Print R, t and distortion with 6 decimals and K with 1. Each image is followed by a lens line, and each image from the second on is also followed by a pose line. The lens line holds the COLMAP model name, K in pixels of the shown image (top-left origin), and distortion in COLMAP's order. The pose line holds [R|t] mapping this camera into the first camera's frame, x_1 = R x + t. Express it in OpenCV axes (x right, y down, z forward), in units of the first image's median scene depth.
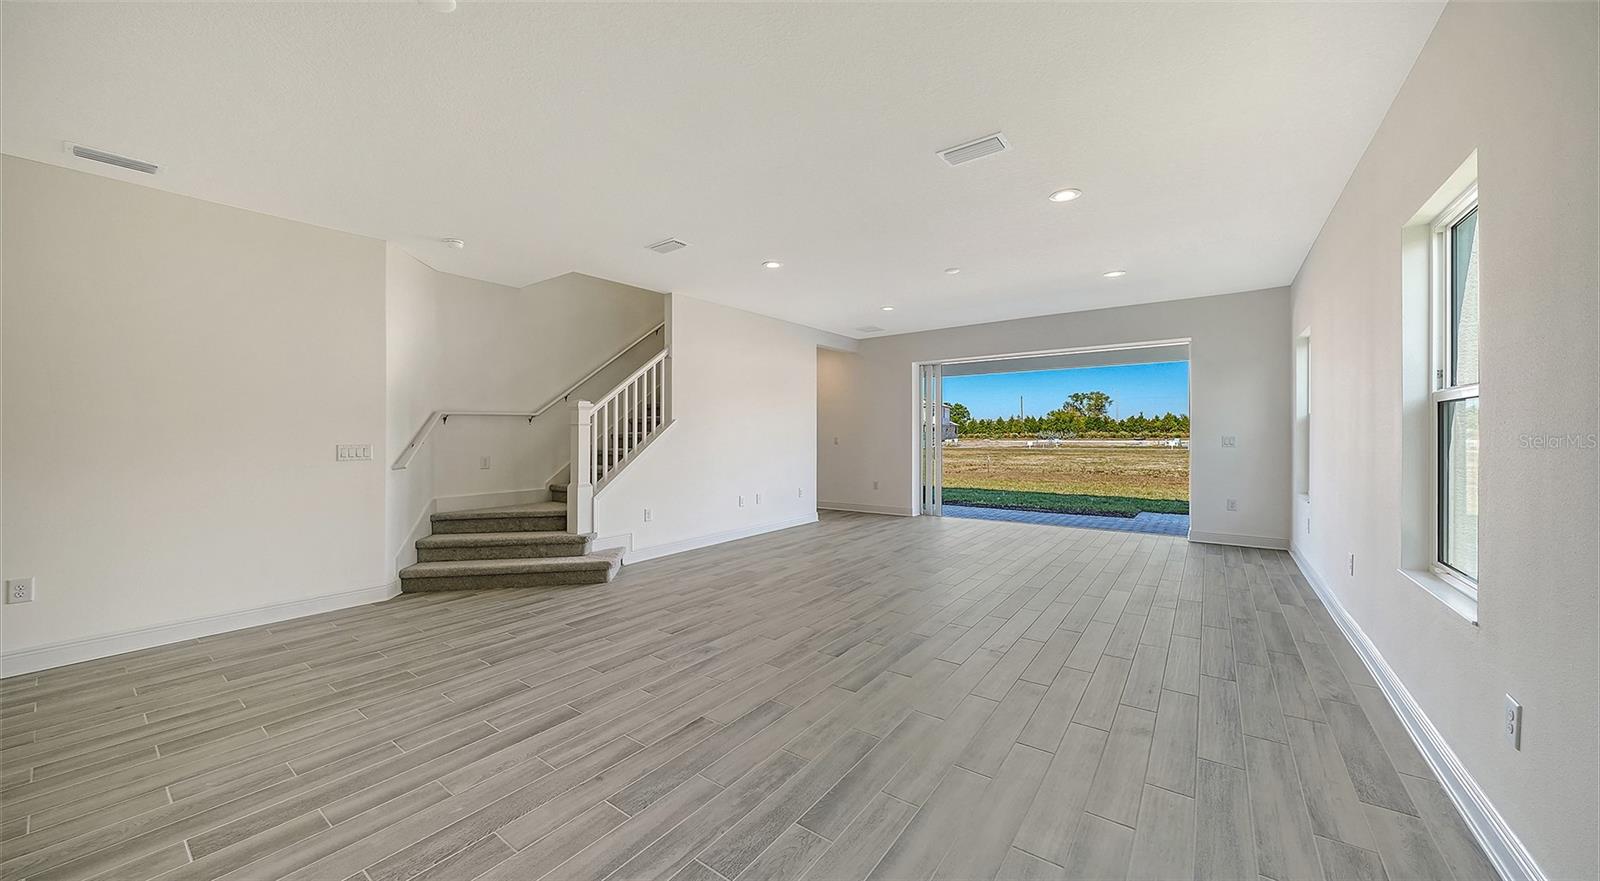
lens RADIAL K [[552.2, 0, 804.7], [0, 552.2, 440.5], [0, 0, 1]] dist [-0.016136, 0.000092]
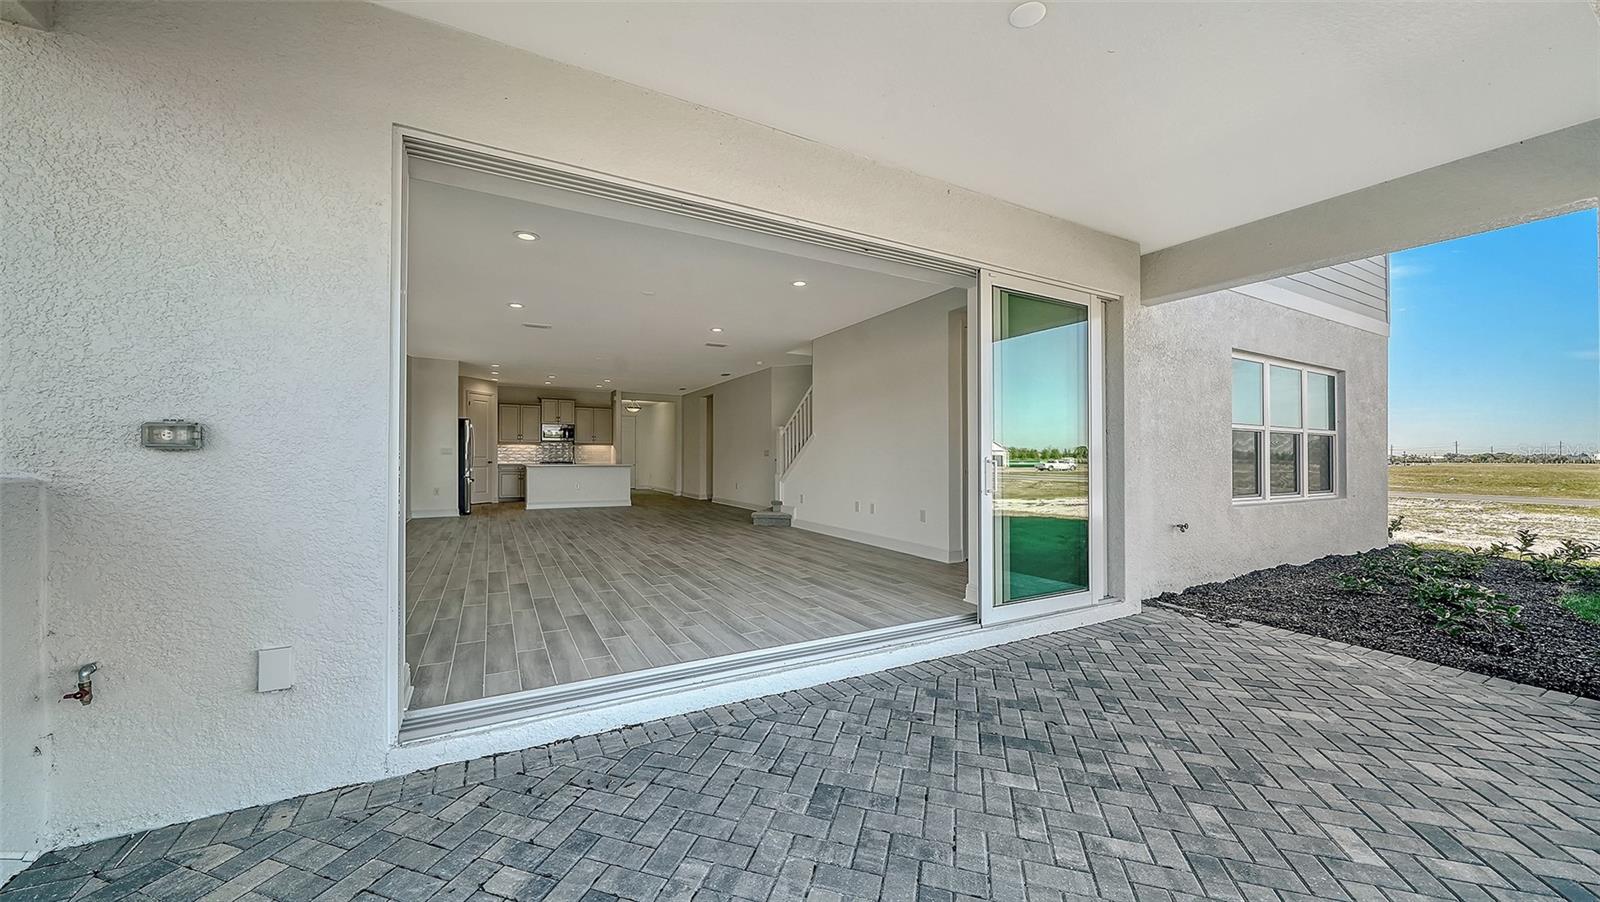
lens RADIAL K [[559.7, 0, 789.3], [0, 559.7, 458.4], [0, 0, 1]] dist [-0.005751, 0.000006]
pose [[-0.443545, 0.005872, -0.896233, 1.356098], [-0.011288, 0.999863, 0.012137, 0.012799], [0.896181, 0.015500, -0.443417, 2.068550]]
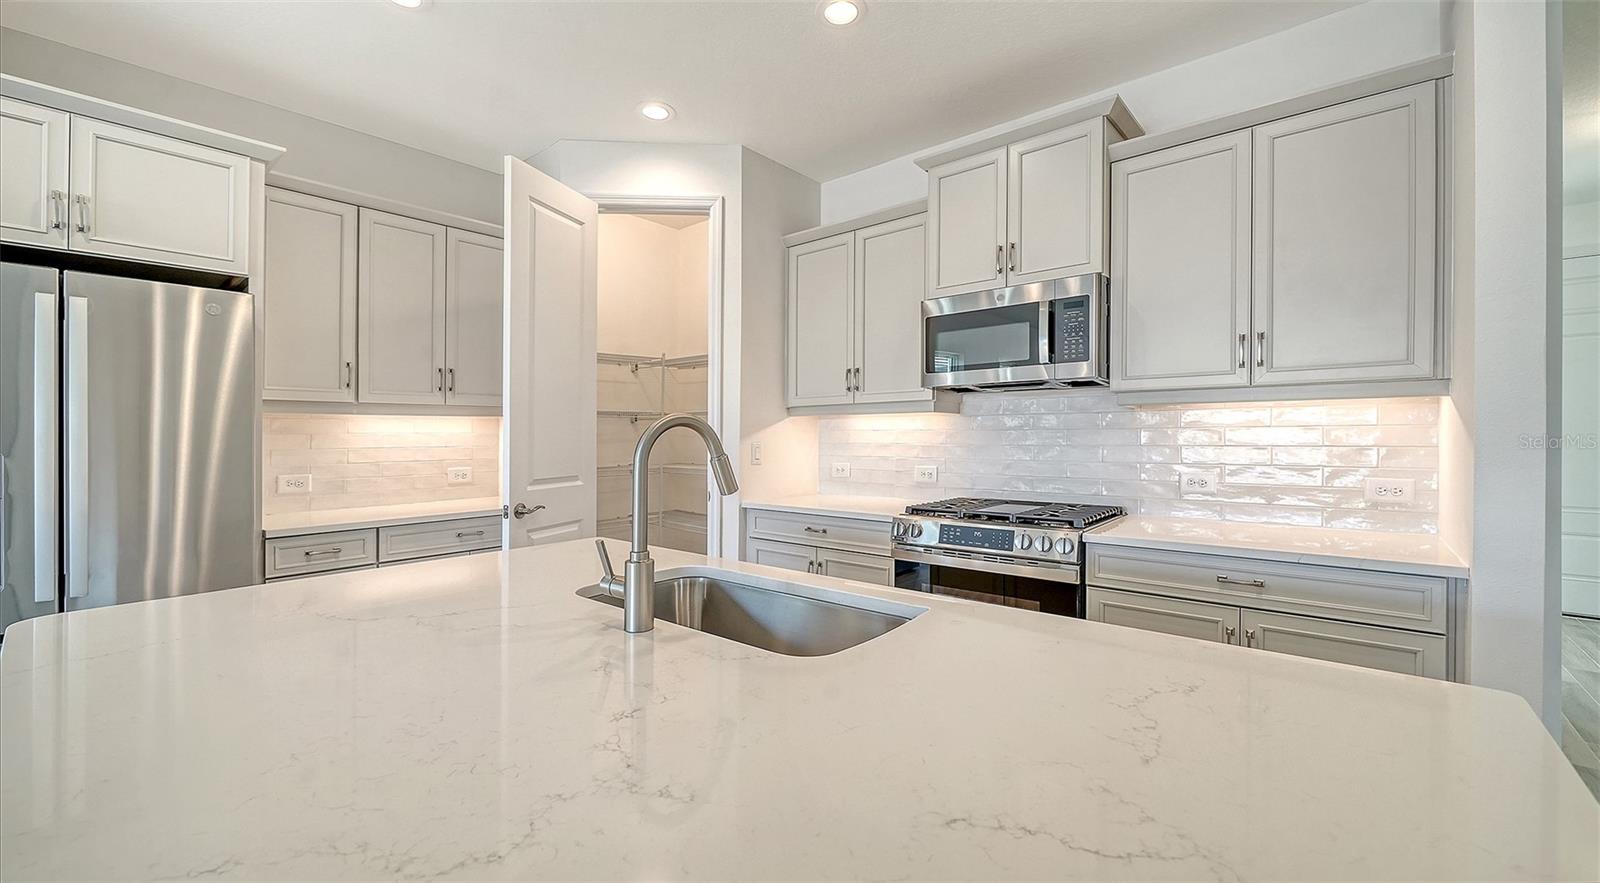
lens RADIAL K [[638.3, 0, 791.5], [0, 638.3, 436.5], [0, 0, 1]] dist [-0.003246, -0.001162]
pose [[-0.995833, 0.015033, 0.089947, -0.698347], [0.016307, 0.999777, 0.013444, 0.004138], [-0.089725, 0.014855, -0.995856, 0.172740]]
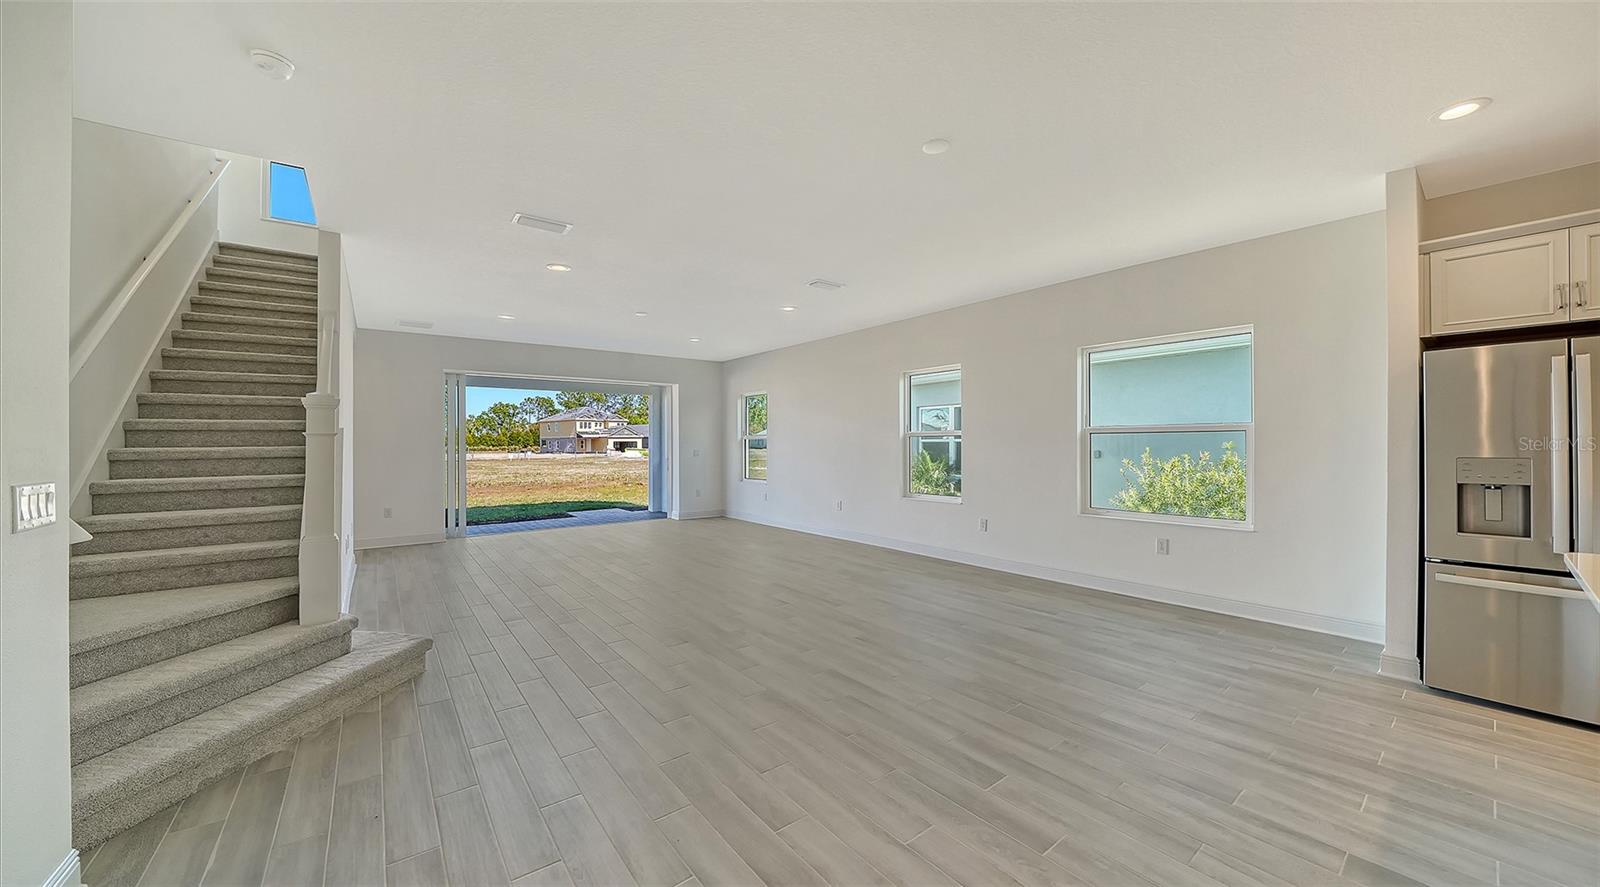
lens RADIAL K [[552.2, 0, 795.1], [0, 552.2, 441.8], [0, 0, 1]] dist [-0.016136, 0.000092]
pose [[0.290033, 0.009185, 0.956973, -0.924699], [0.013017, 0.999824, -0.013541, -0.006942], [-0.956928, 0.016384, 0.289862, 0.392329]]
